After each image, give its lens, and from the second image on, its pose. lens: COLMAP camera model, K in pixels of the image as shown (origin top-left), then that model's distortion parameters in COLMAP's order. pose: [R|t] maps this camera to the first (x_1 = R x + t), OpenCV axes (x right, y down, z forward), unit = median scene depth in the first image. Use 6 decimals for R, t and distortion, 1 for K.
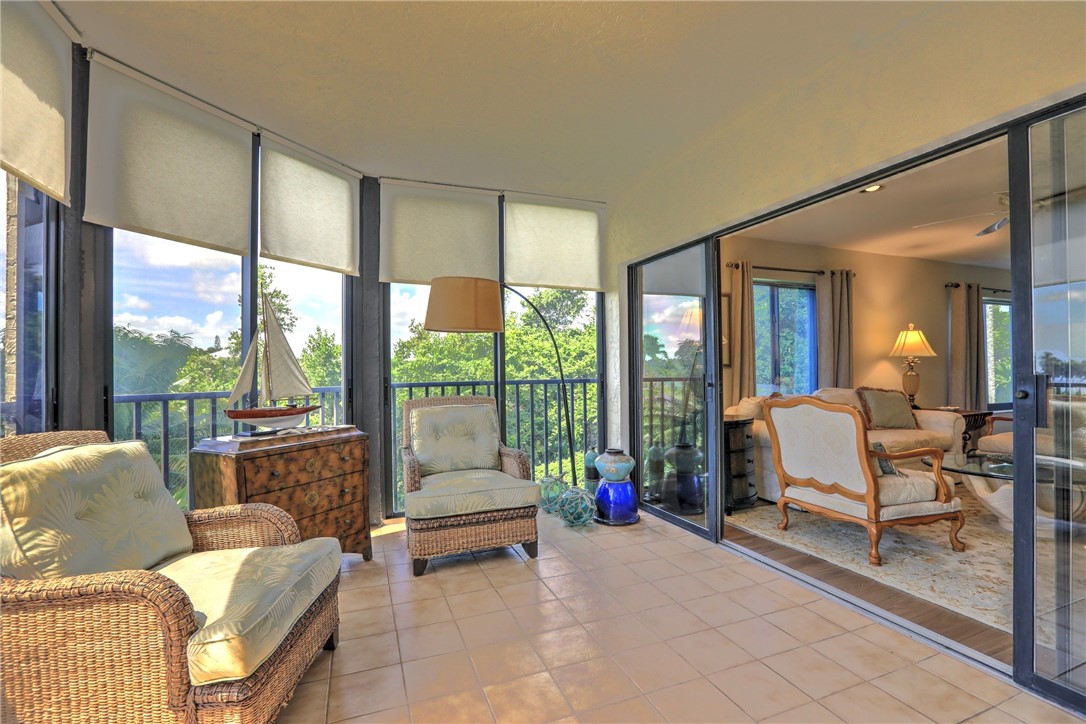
lens RADIAL K [[497.2, 0, 546.7], [0, 497.2, 364.0], [0, 0, 1]] dist [-0.032657, 0.008129]
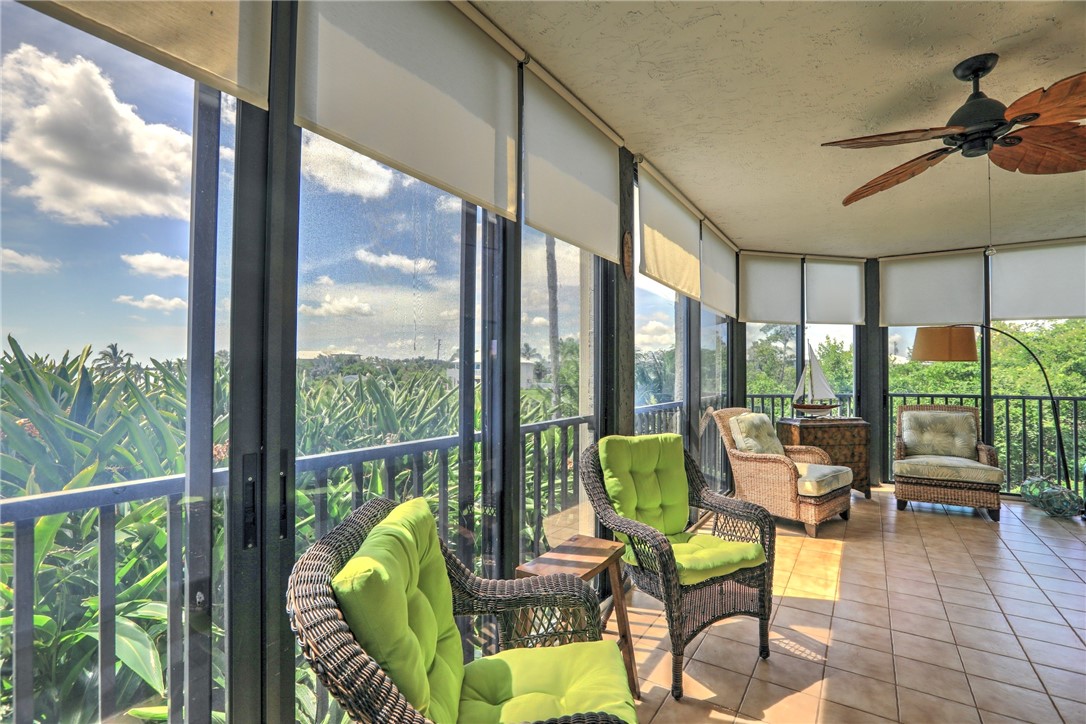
lens RADIAL K [[497.2, 0, 542.9], [0, 497.2, 364.8], [0, 0, 1]] dist [-0.032657, 0.008129]
pose [[0.581419, 0.002945, -0.813599, 0.368711], [-0.002225, 0.999995, 0.002029, -0.062928], [0.813601, 0.000631, 0.581423, -0.923503]]
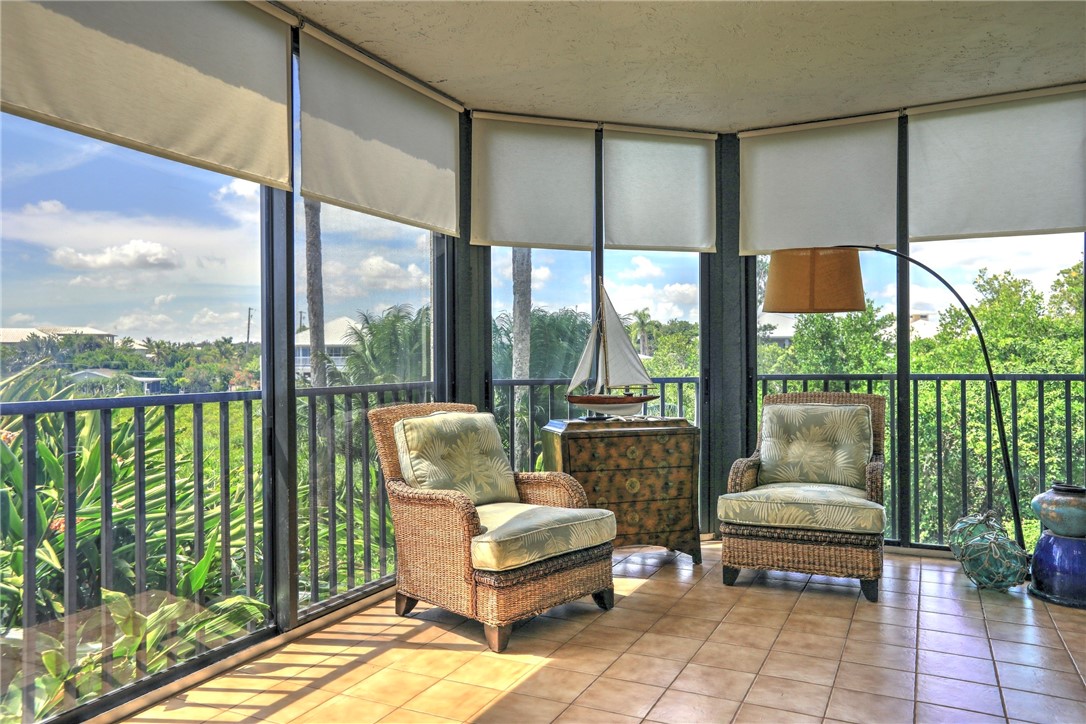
lens RADIAL K [[796.9, 0, 538.0], [0, 796.9, 360.6], [0, 0, 1]] dist [-0.004444, 0.005334]
pose [[0.678158, 0.007037, -0.734883, 0.561076], [0.008463, 0.999813, 0.017384, -0.014660], [0.734868, -0.018009, 0.677971, -0.243795]]
